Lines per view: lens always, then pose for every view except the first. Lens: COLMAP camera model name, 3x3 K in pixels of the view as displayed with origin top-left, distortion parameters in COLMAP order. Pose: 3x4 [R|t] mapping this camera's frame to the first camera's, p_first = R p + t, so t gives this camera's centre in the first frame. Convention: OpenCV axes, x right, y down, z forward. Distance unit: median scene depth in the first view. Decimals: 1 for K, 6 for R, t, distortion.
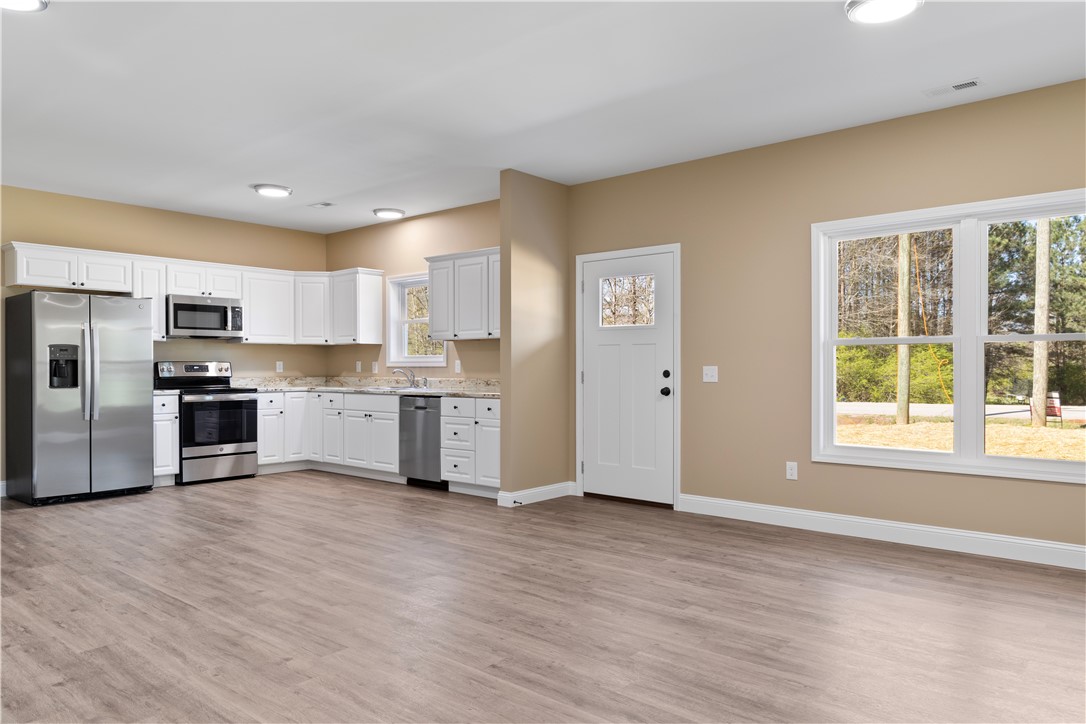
lens RADIAL K [[738.0, 0, 556.1], [0, 738.0, 370.4], [0, 0, 1]] dist [0.006065, 0.002578]
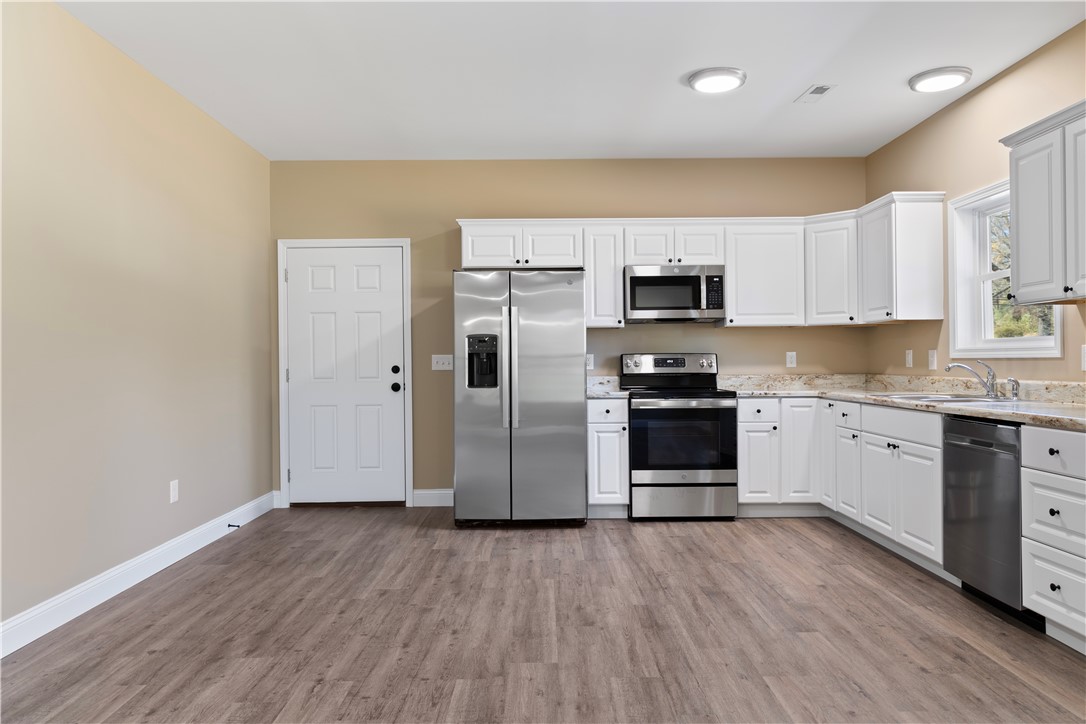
lens RADIAL K [[739.2, 0, 546.3], [0, 739.2, 357.8], [0, 0, 1]] dist [0.004152, -0.000407]
pose [[0.655043, -0.007170, -0.755558, -0.002234], [0.003028, 0.999972, -0.006864, -0.003141], [0.755586, 0.002208, 0.655046, 0.475374]]
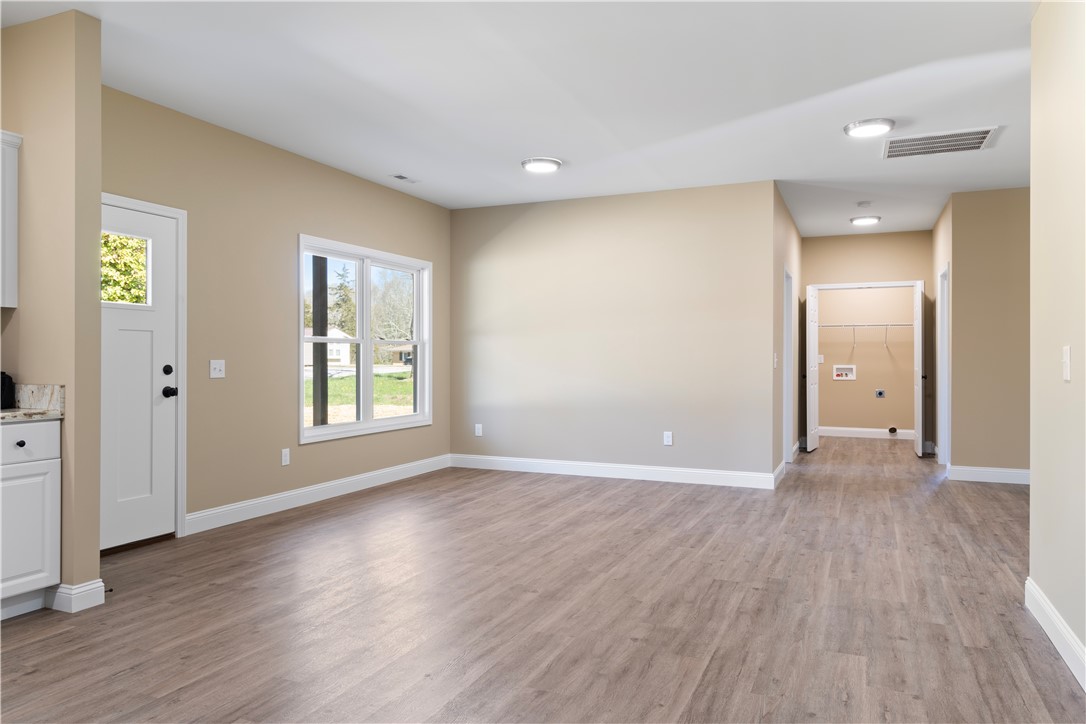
lens RADIAL K [[739.2, 0, 546.3], [0, 739.2, 357.8], [0, 0, 1]] dist [0.004152, -0.000407]
pose [[-0.292838, 0.000963, 0.956162, -0.642387], [0.004384, 0.999990, 0.000336, -0.005657], [-0.956152, 0.004290, -0.292840, 0.744789]]
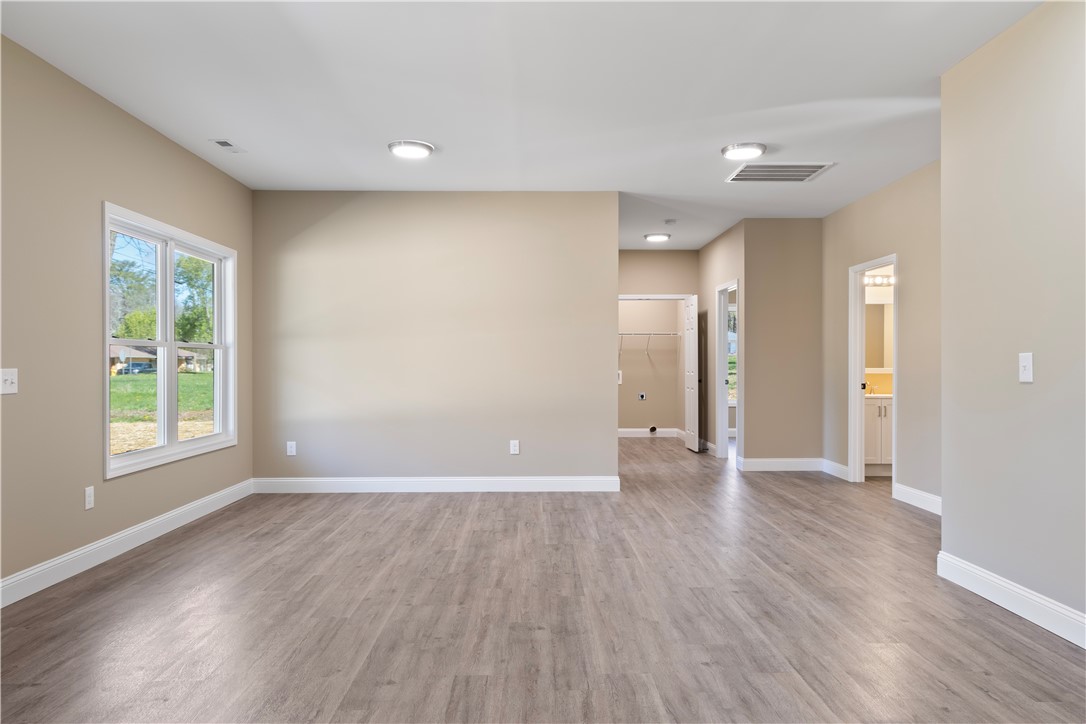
lens RADIAL K [[735.4, 0, 551.0], [0, 735.4, 363.2], [0, 0, 1]] dist [0.004610, -0.000200]
pose [[-0.666391, 0.003899, 0.745592, -0.480720], [0.006458, 0.999979, 0.000543, -0.006073], [-0.745574, 0.005176, -0.666402, 0.908023]]
